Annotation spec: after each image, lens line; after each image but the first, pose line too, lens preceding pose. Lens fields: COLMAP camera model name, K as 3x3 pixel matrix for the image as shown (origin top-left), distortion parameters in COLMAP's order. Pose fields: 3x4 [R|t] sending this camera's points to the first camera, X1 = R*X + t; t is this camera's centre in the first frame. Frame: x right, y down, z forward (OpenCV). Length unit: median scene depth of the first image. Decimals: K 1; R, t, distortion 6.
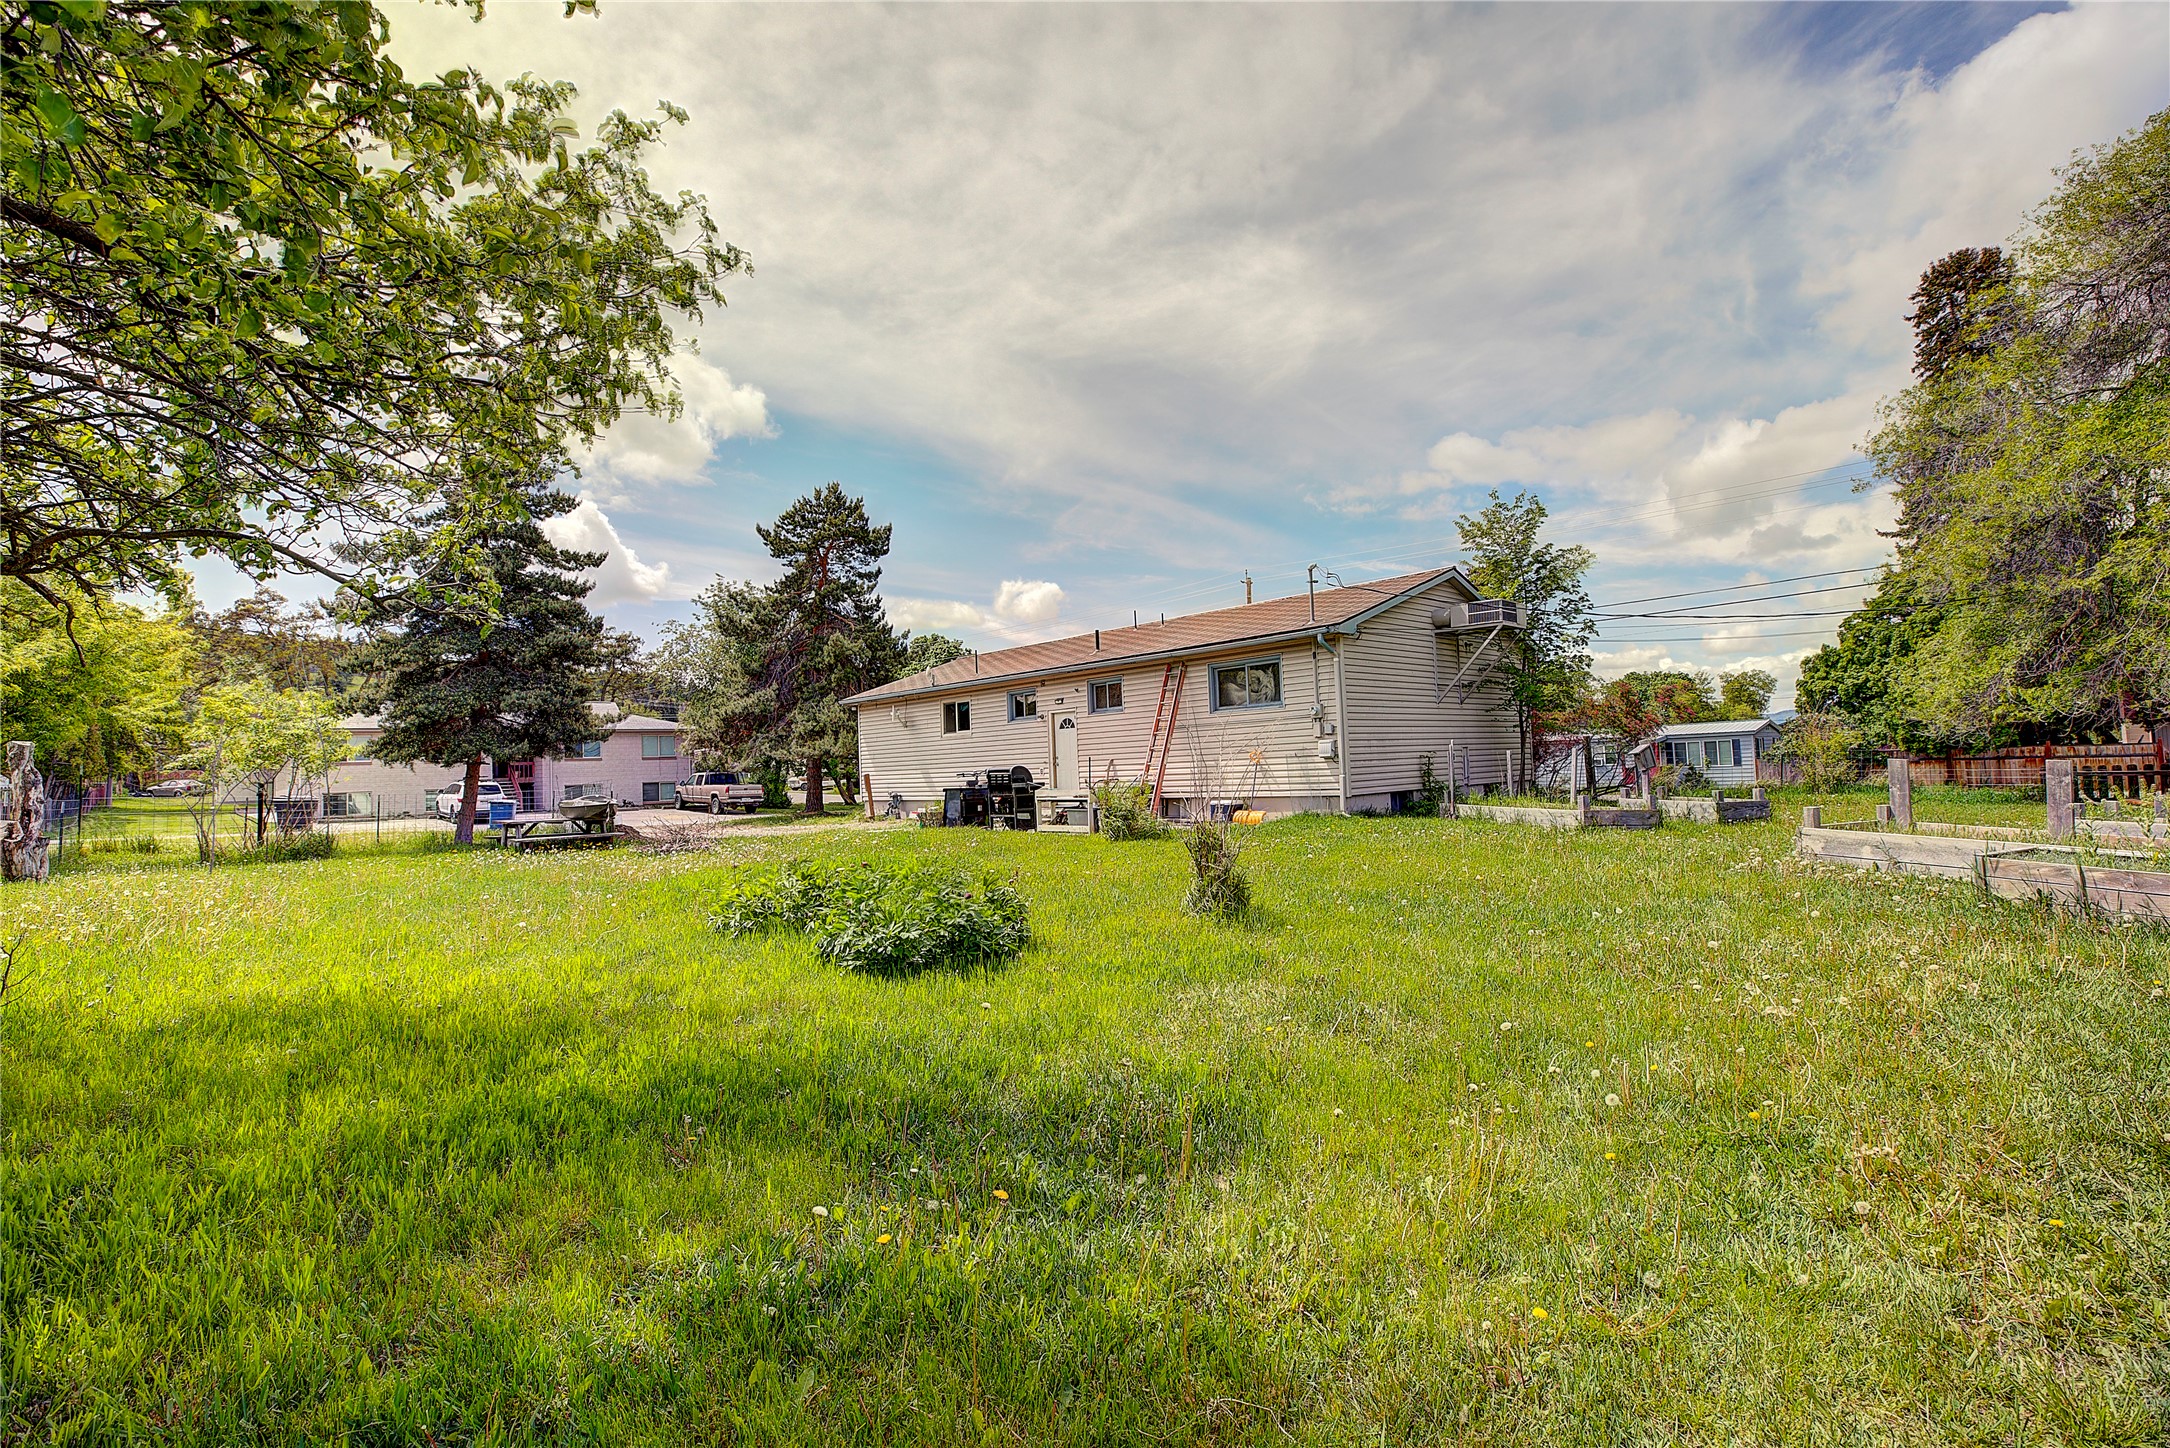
lens RADIAL K [[986.7, 0, 1078.0], [0, 986.7, 726.6], [0, 0, 1]] dist [-0.043780, 0.011595]
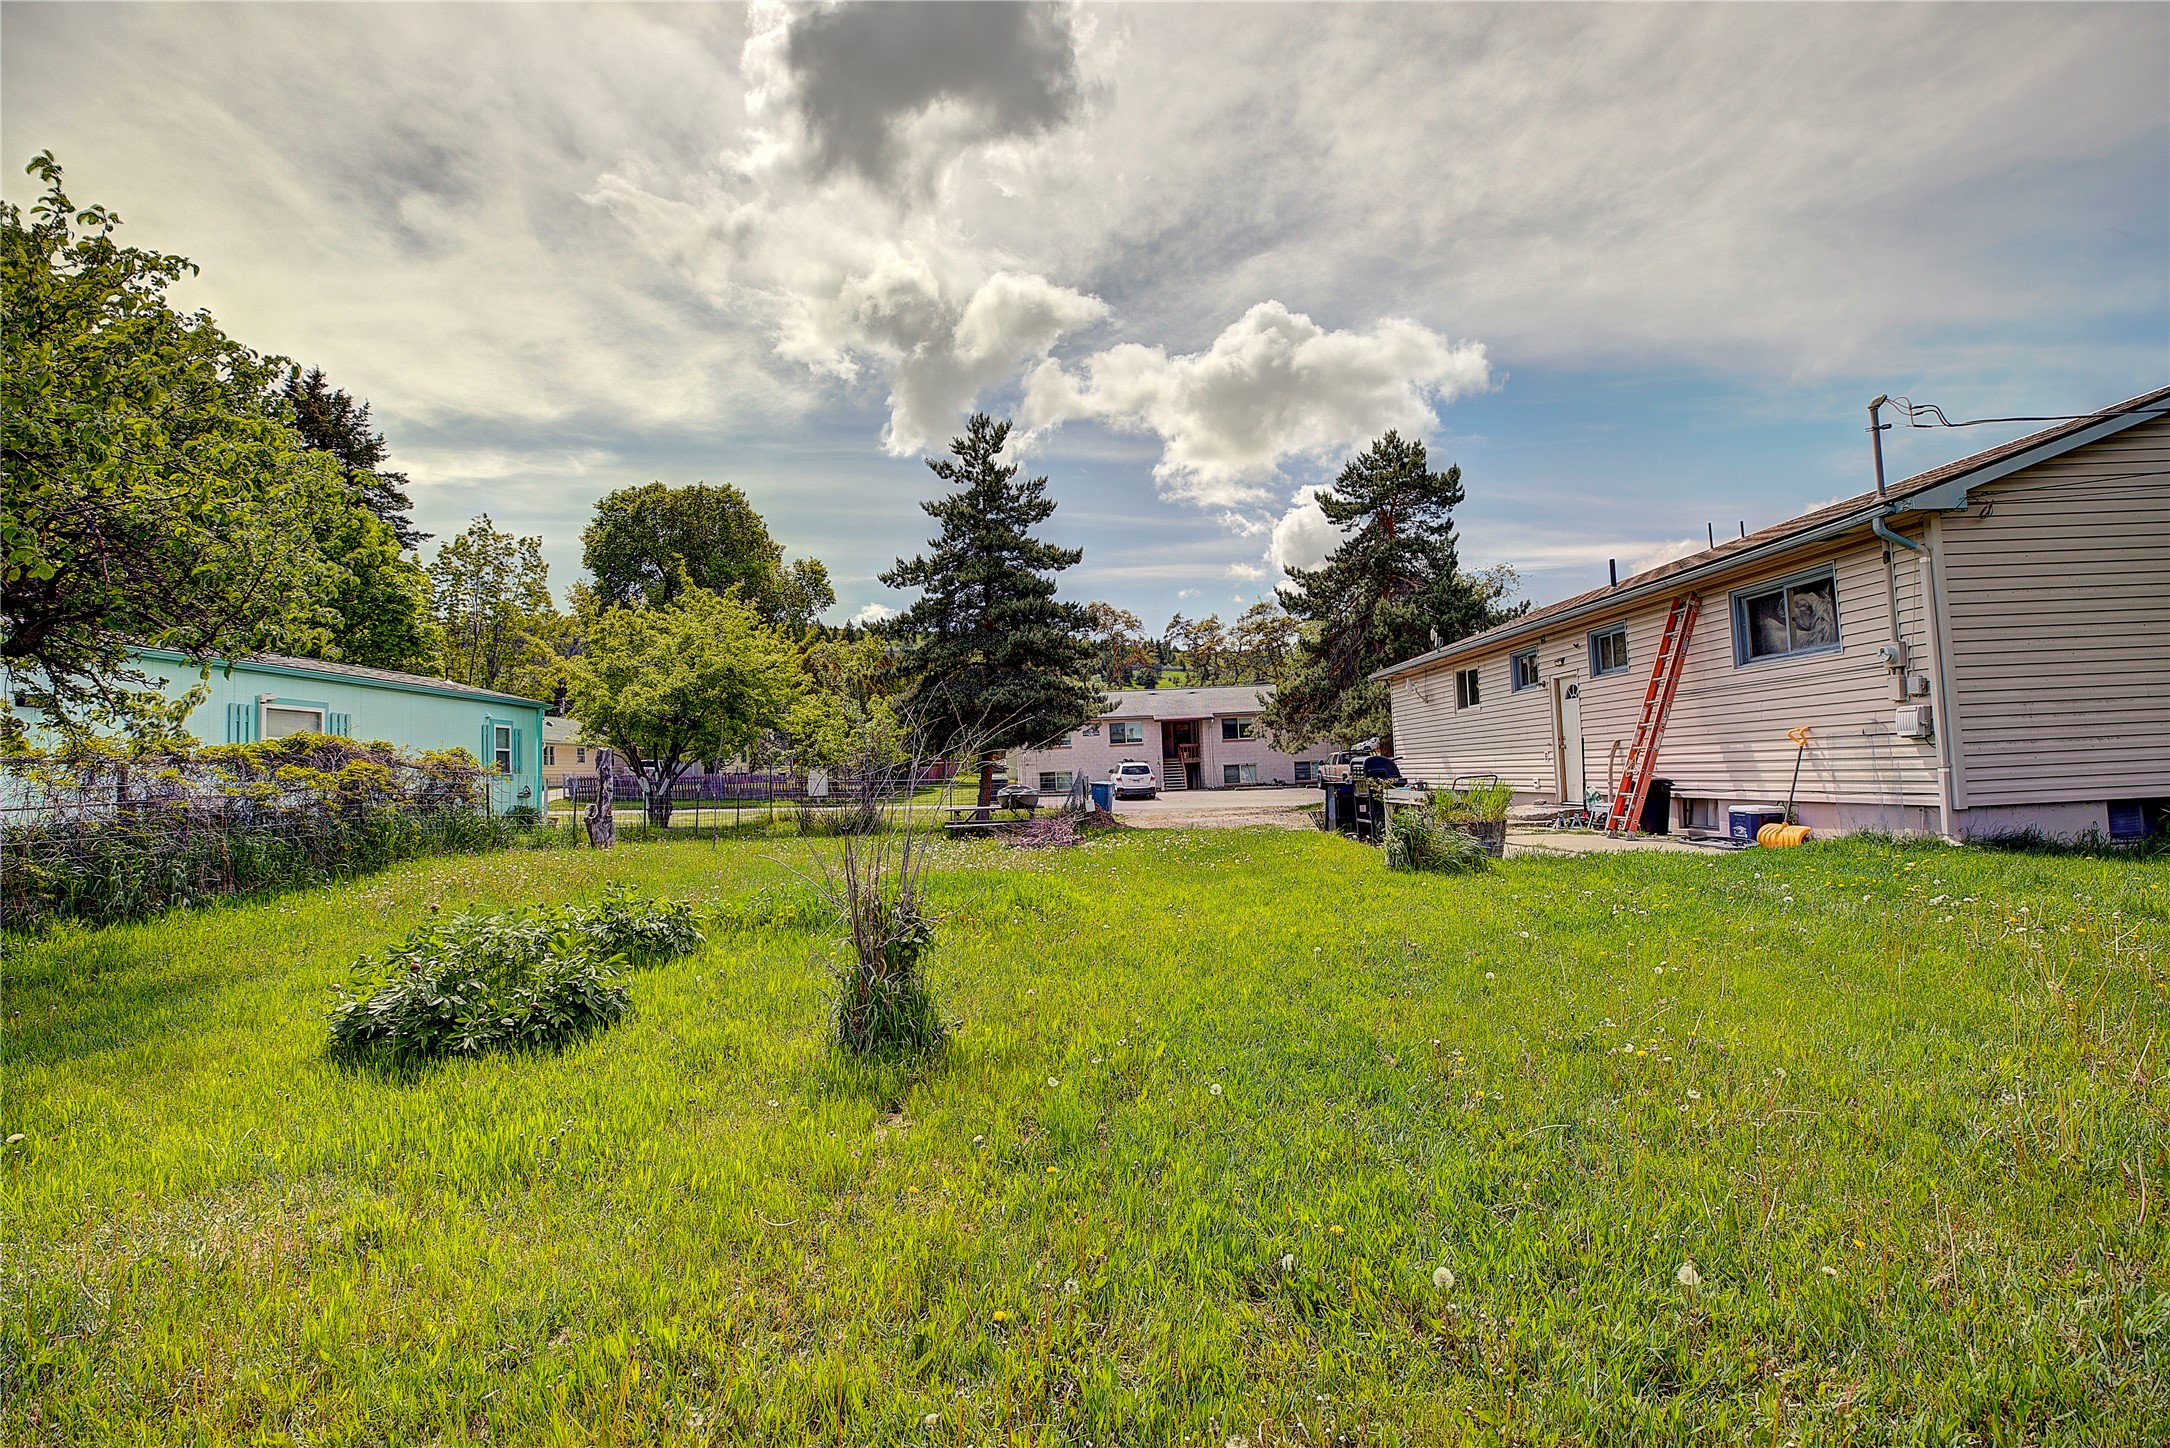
lens RADIAL K [[986.7, 0, 1079.4], [0, 986.7, 725.9], [0, 0, 1]] dist [-0.043780, 0.011595]
pose [[0.738122, -0.024669, -0.674216, 0.138341], [0.042141, 0.999066, 0.009581, -0.000075], [0.673350, -0.035484, 0.738472, 0.141737]]
